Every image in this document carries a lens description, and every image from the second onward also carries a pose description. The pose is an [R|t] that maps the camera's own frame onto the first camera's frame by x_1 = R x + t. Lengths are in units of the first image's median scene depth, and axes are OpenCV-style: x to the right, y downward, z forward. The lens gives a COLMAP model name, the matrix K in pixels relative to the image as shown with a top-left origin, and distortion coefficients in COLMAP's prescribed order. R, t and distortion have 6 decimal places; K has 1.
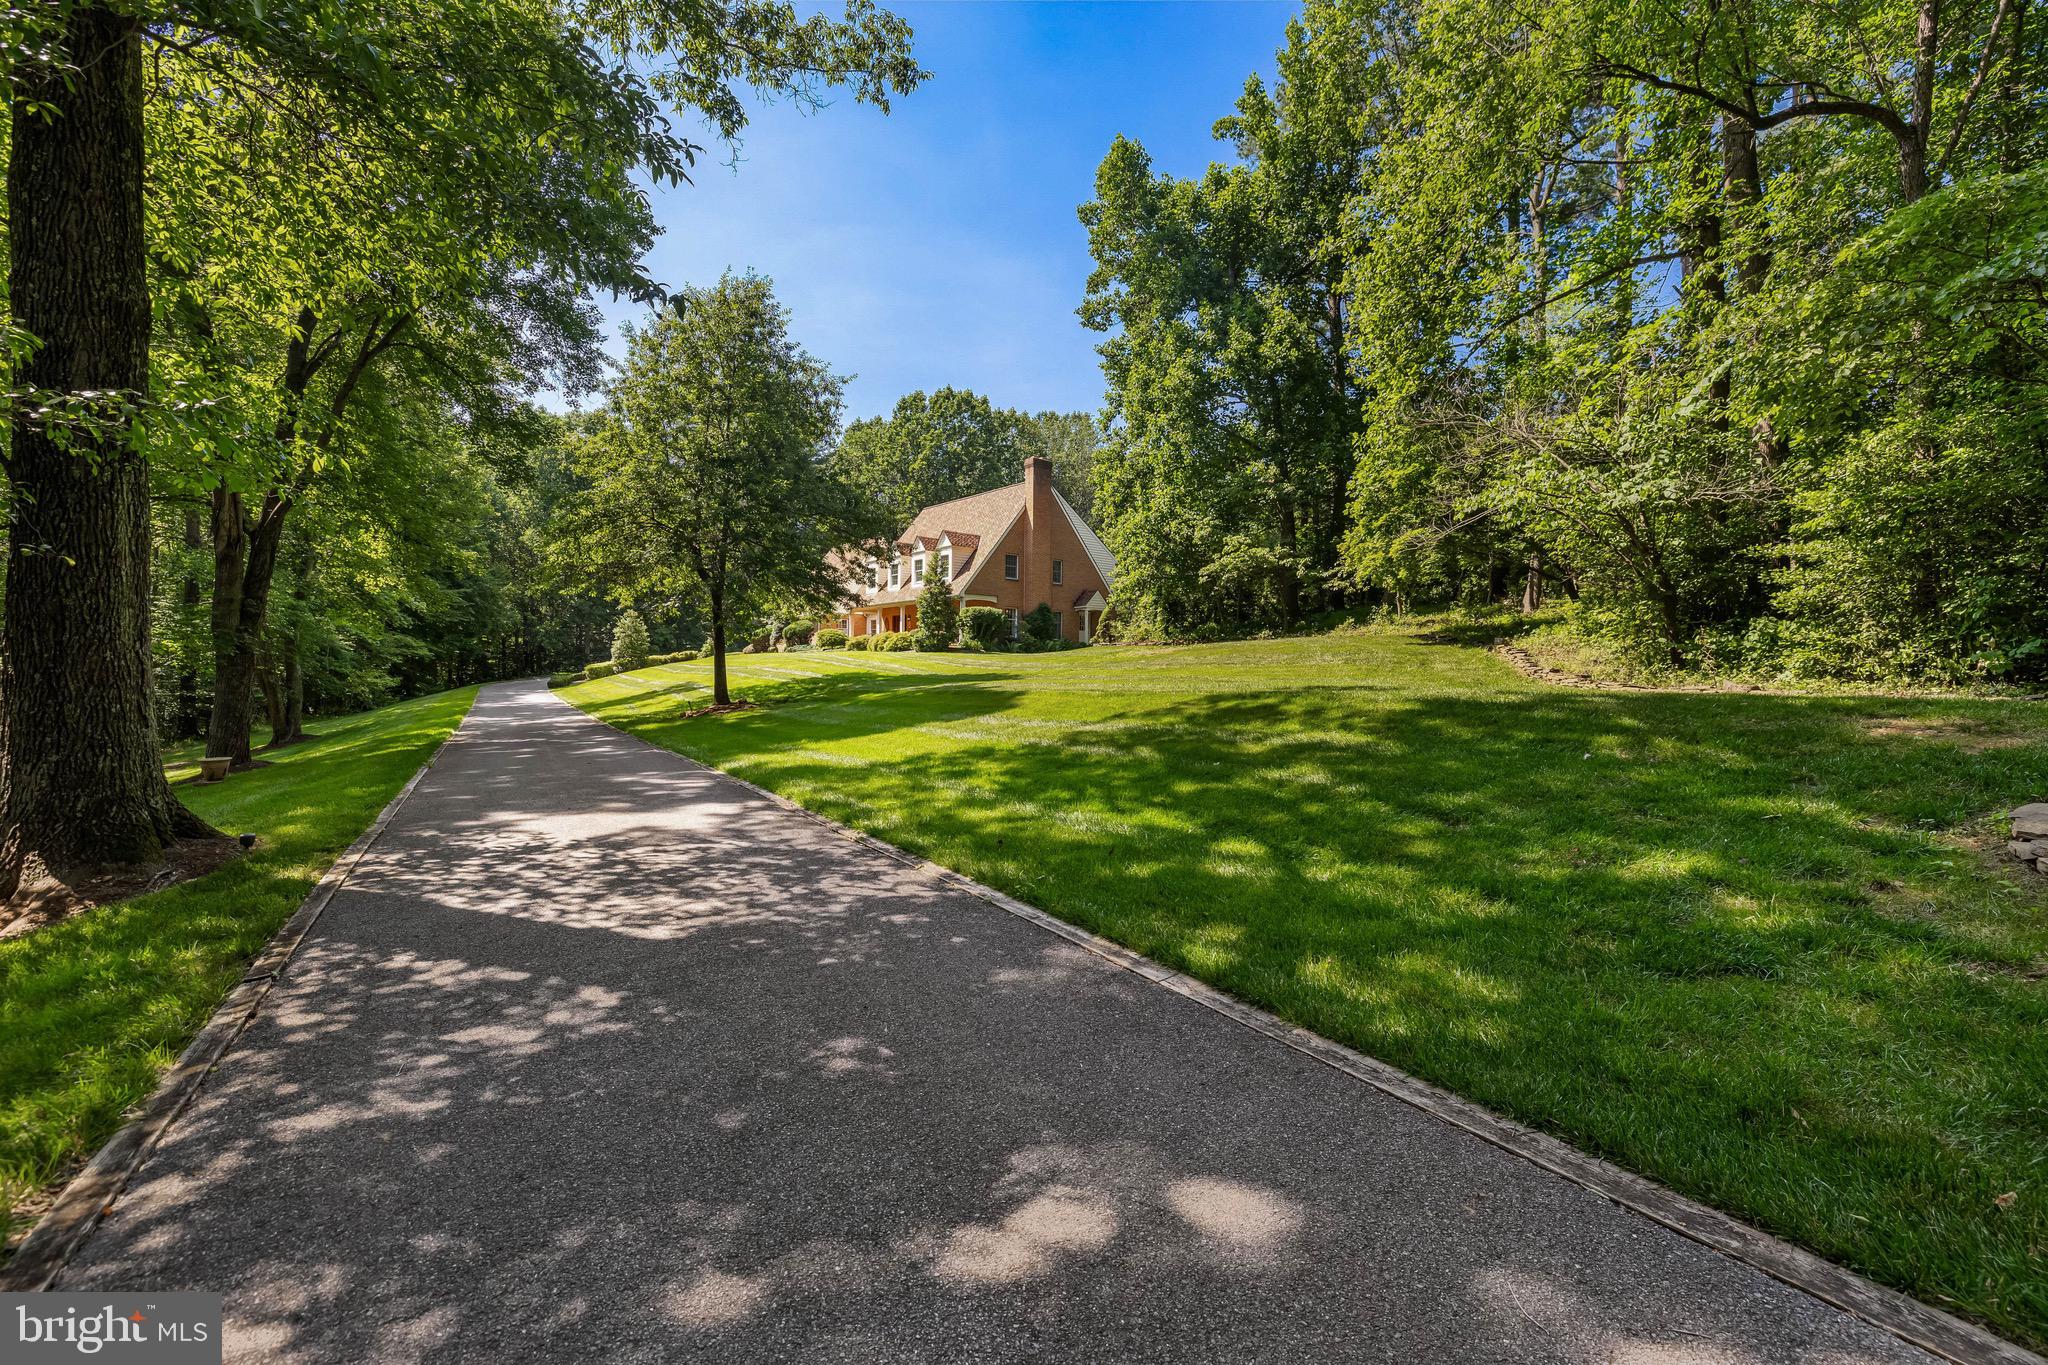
lens RADIAL K [[900.3, 0, 1015.9], [0, 900.3, 678.0], [0, 0, 1]] dist [-0.001487, -0.000008]
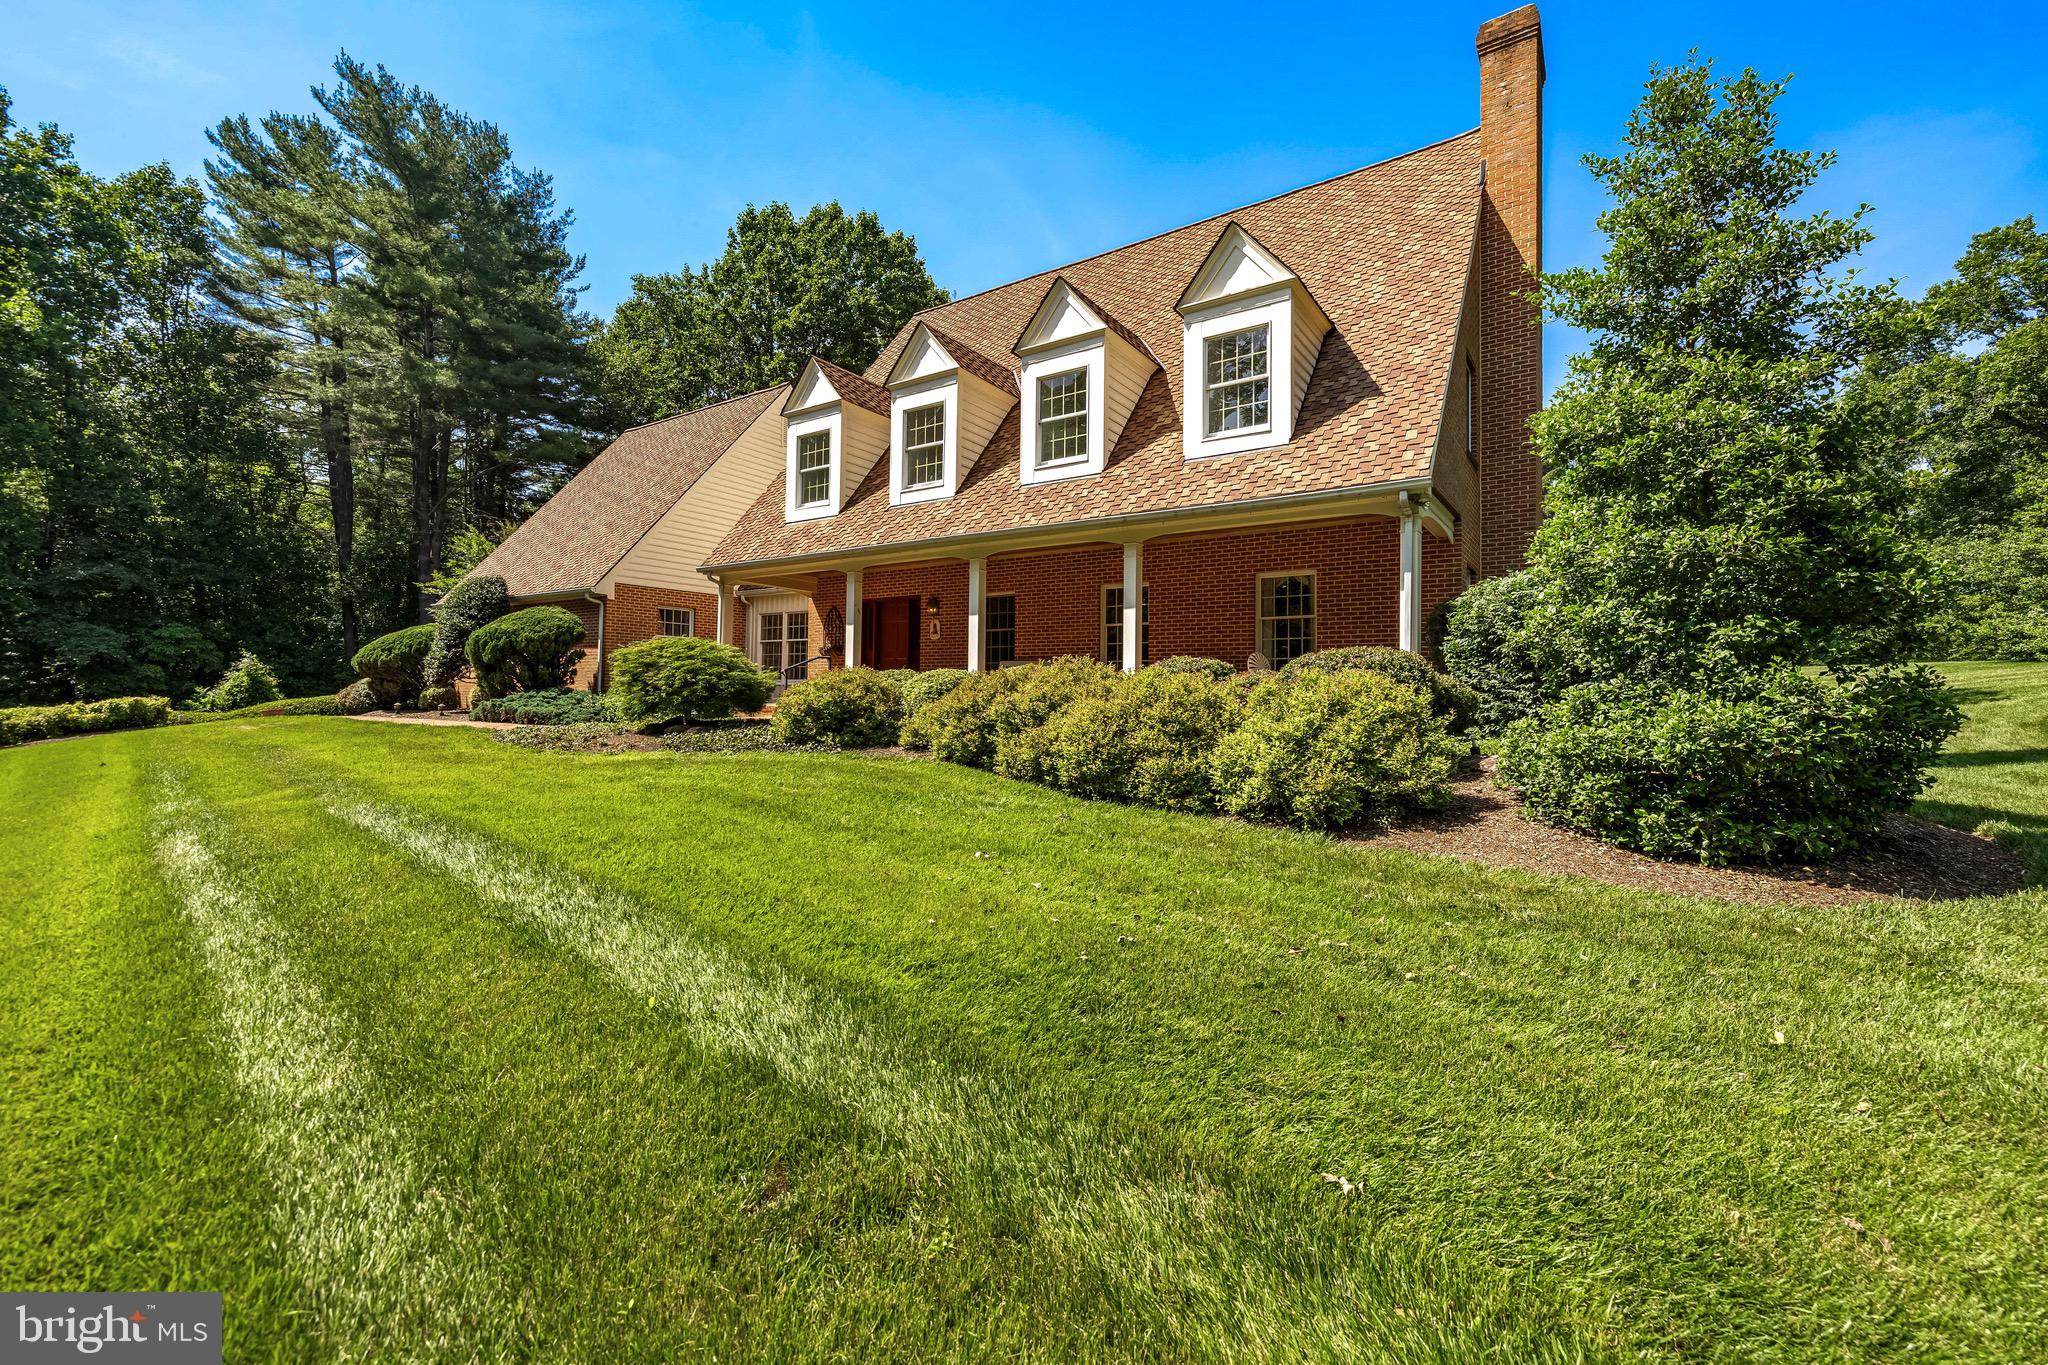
lens RADIAL K [[868.4, 0, 1028.6], [0, 868.4, 686.7], [0, 0, 1]] dist [0.003504, 0.000119]
pose [[0.958576, 0.006894, 0.284753, -0.152959], [-0.004962, 0.999960, -0.007504, -0.033787], [-0.284793, 0.005780, 0.958572, 0.628717]]
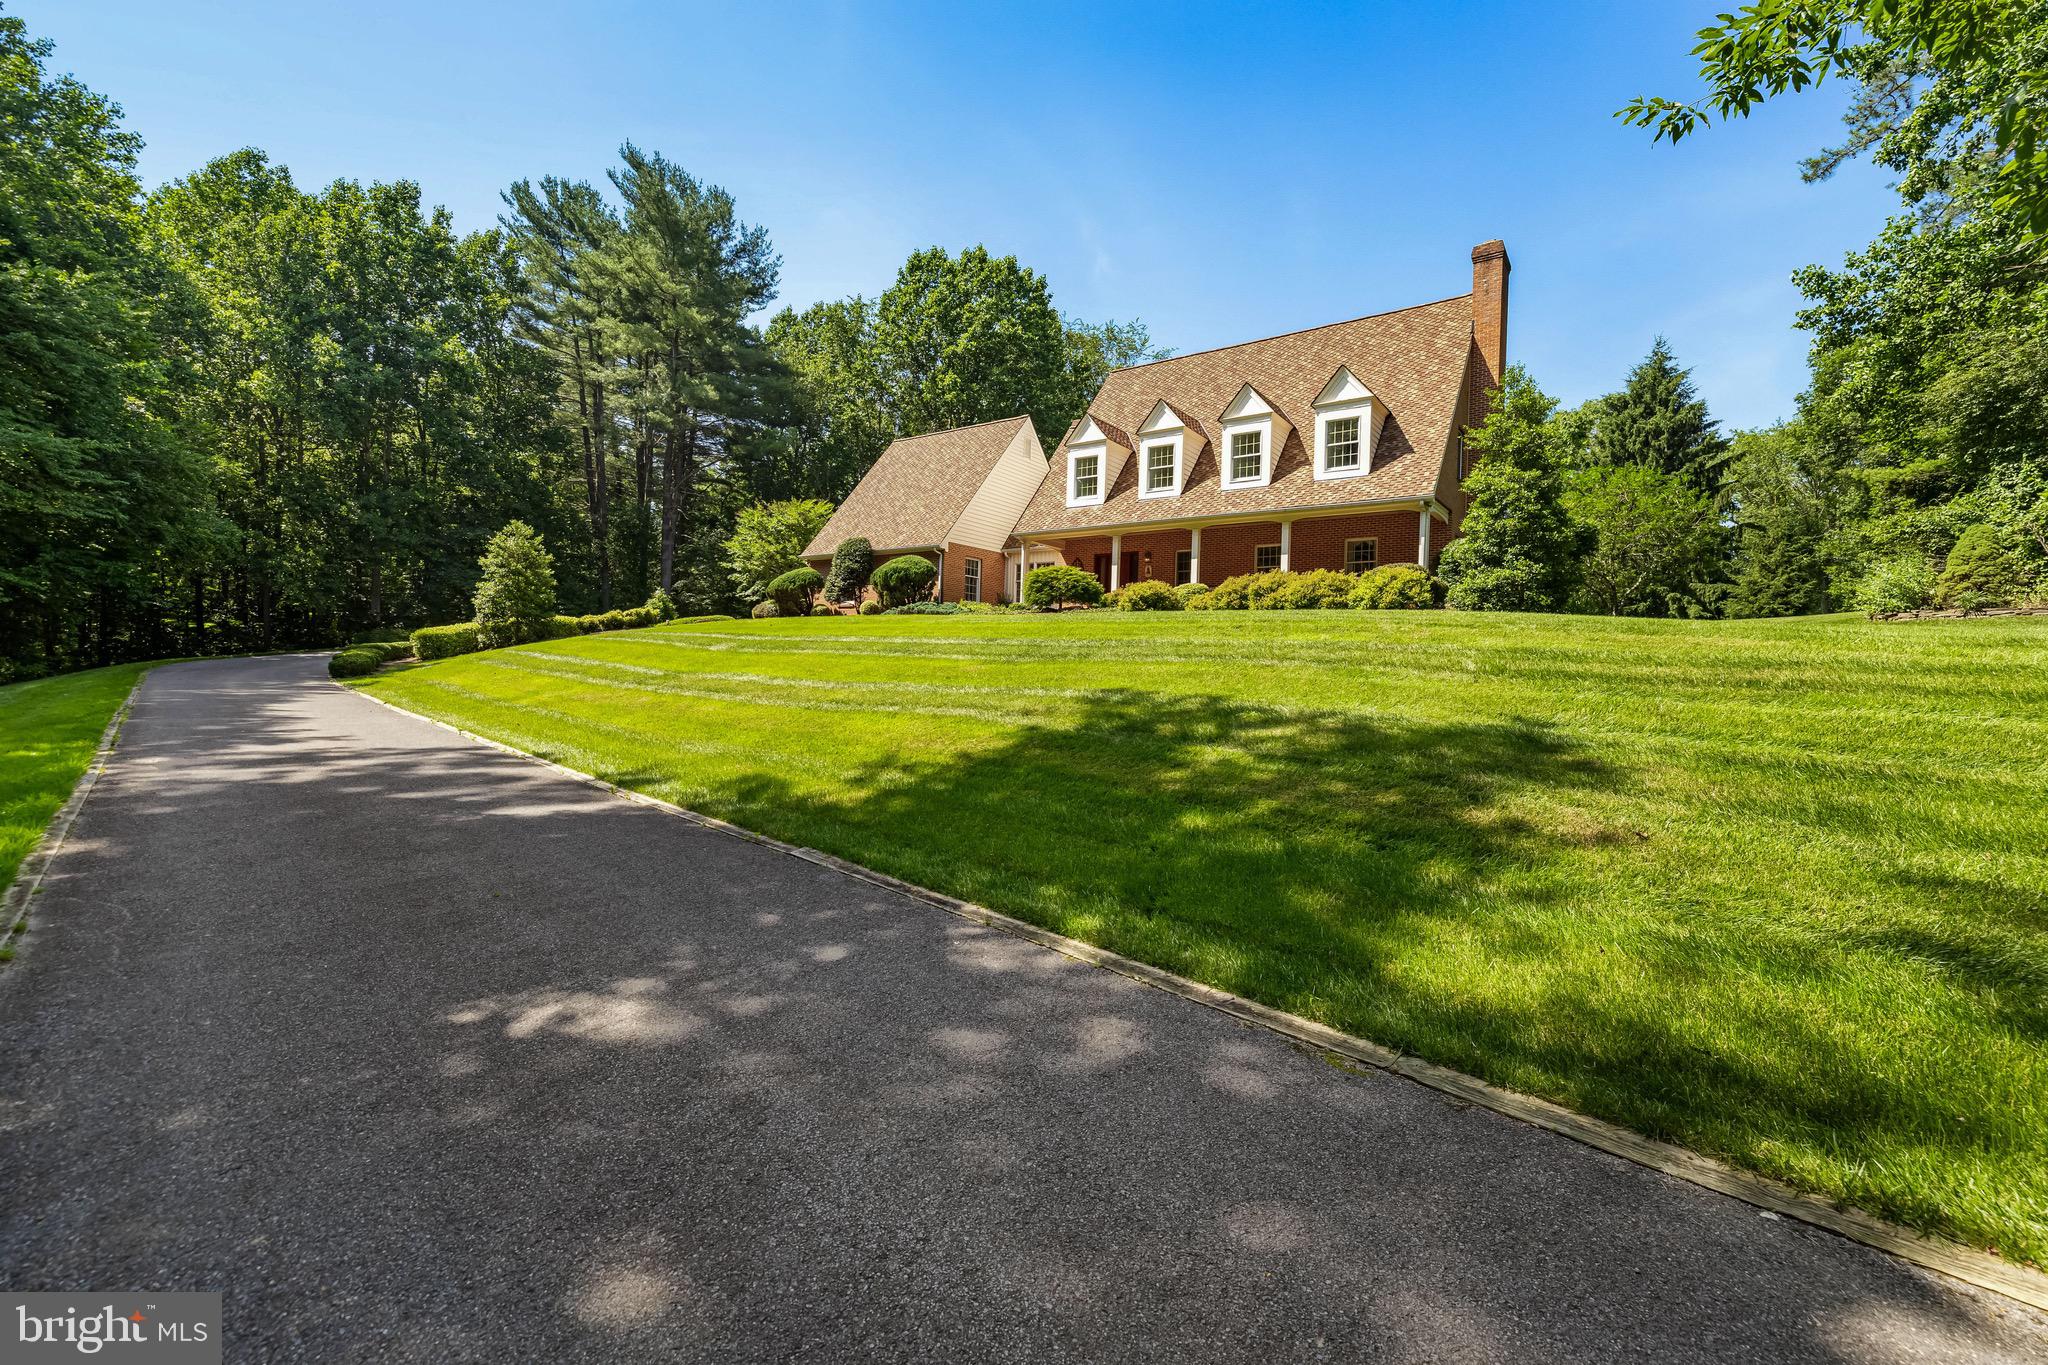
lens RADIAL K [[868.4, 0, 1028.4], [0, 868.4, 681.0], [0, 0, 1]] dist [0.003504, 0.000119]
pose [[0.967196, 0.020238, 0.253223, -0.277382], [-0.023824, 0.999654, 0.011104, 0.000232], [-0.252911, -0.016772, 0.967344, 0.468666]]
